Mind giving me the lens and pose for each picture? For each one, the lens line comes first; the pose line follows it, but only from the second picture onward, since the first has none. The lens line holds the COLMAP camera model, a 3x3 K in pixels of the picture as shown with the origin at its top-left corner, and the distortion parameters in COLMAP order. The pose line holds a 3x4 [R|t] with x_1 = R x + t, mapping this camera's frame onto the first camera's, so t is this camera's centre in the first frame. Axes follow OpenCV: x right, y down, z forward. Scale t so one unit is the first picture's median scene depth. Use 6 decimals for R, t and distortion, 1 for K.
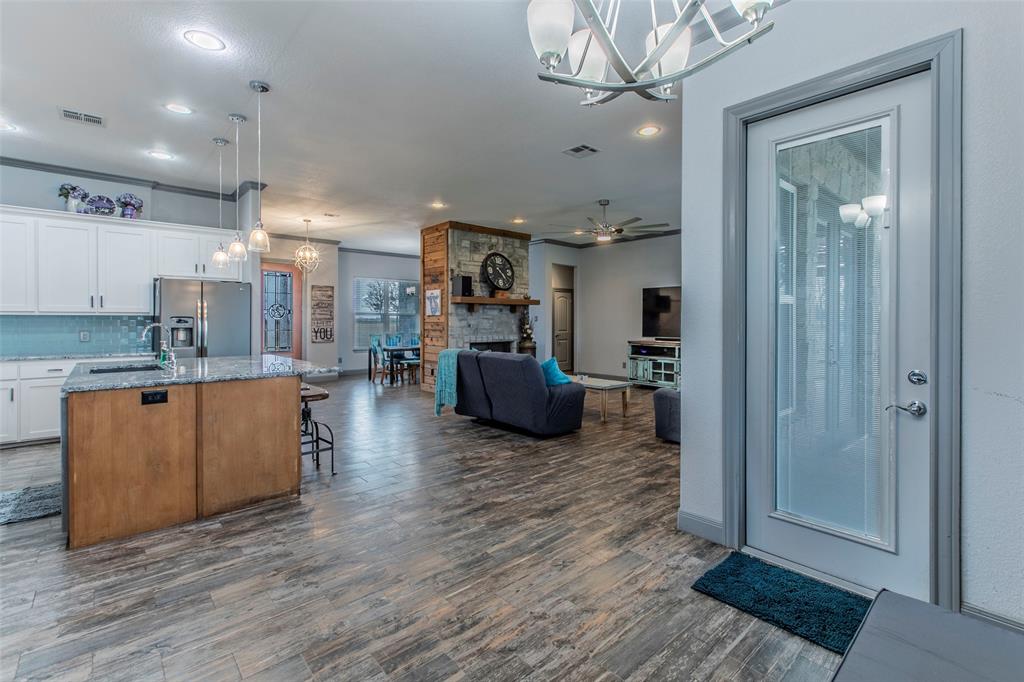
lens RADIAL K [[476.6, 0, 477.3], [0, 476.6, 320.5], [0, 0, 1]] dist [0.000473, 0.000008]
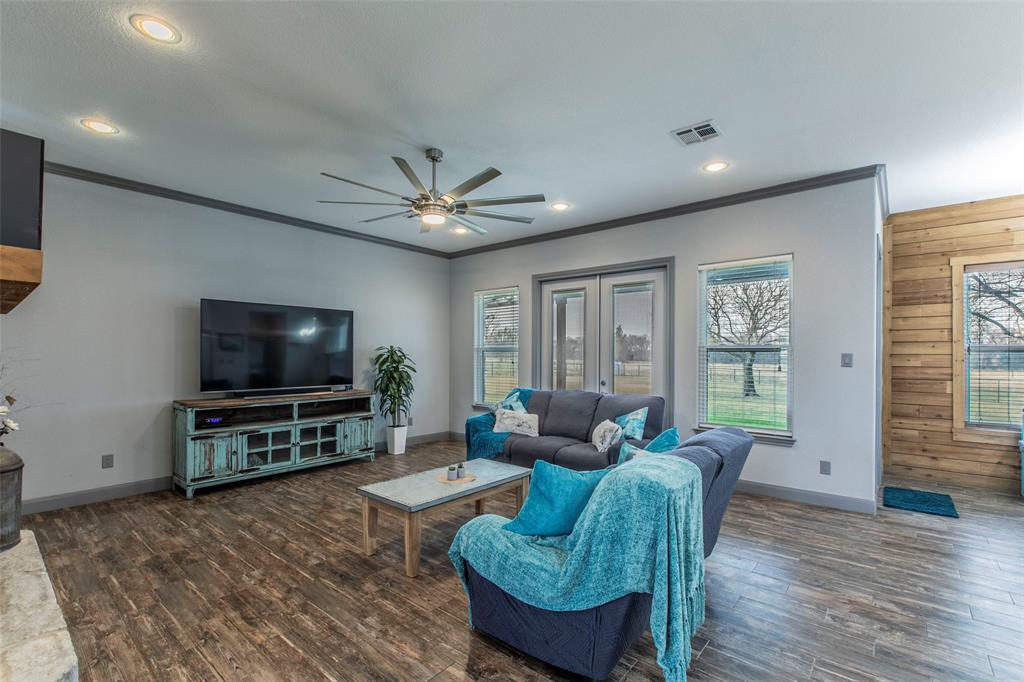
lens RADIAL K [[457.3, 0, 543.9], [0, 457.3, 353.7], [0, 0, 1]] dist [-0.002845, -0.000956]
pose [[-0.228705, -0.004007, 0.973488, -0.230900], [-0.006721, 0.999974, 0.002537, -0.012101], [-0.973473, -0.005962, -0.228726, 0.788868]]
